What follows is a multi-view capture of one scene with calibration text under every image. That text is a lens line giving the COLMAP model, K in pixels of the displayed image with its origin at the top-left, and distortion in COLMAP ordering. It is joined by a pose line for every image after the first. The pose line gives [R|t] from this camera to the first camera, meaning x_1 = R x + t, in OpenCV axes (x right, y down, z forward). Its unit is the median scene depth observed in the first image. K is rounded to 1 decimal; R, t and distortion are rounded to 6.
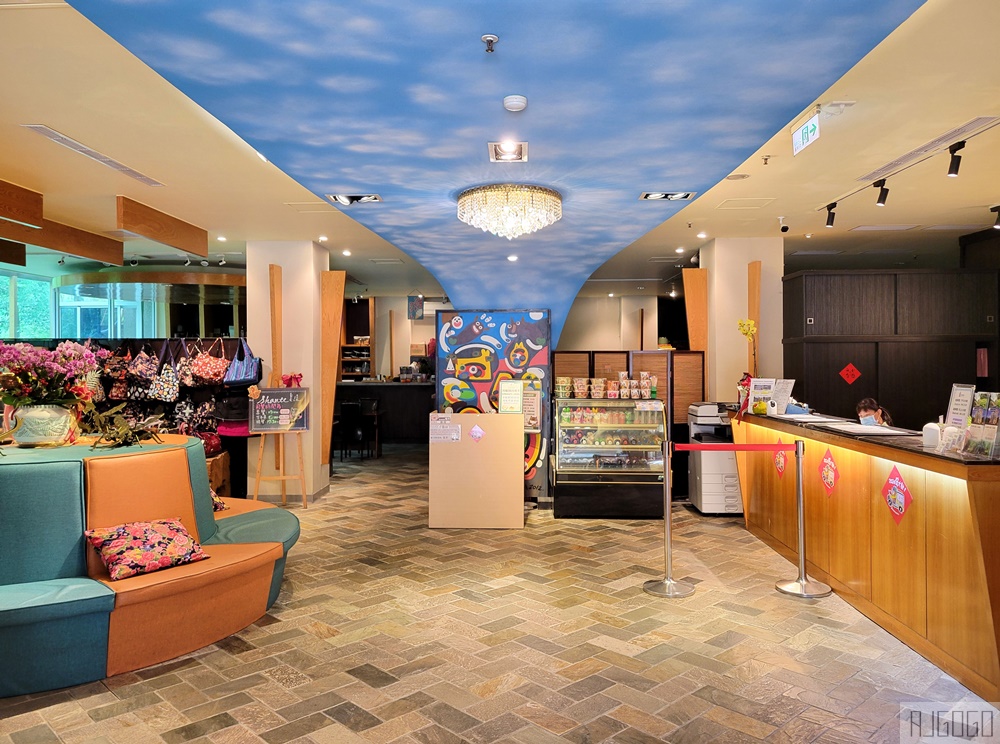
lens RADIAL K [[784.7, 0, 500.0], [0, 784.7, 372.0], [0, 0, 1]] dist [0.040299, -0.007011]
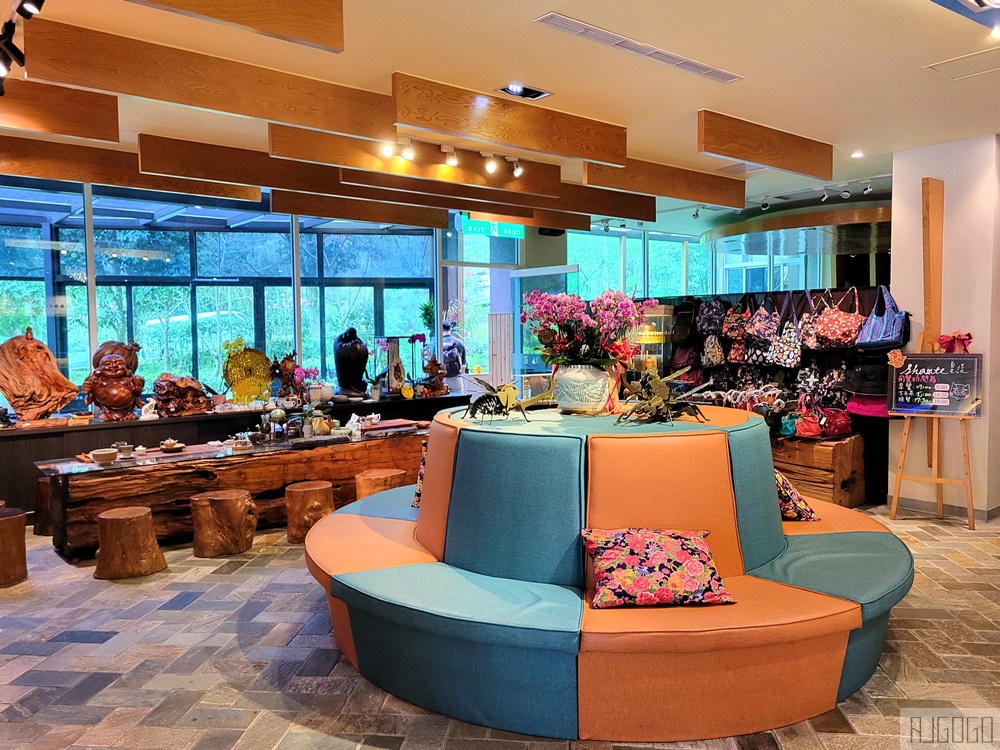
lens RADIAL K [[779.3, 0, 499.2], [0, 779.3, 365.4], [0, 0, 1]] dist [0.045308, -0.003212]
pose [[0.660617, 0.033274, -0.749986, -0.005455], [-0.007105, 0.999250, 0.038075, 0.006579], [0.750690, -0.019824, 0.660357, 0.235887]]
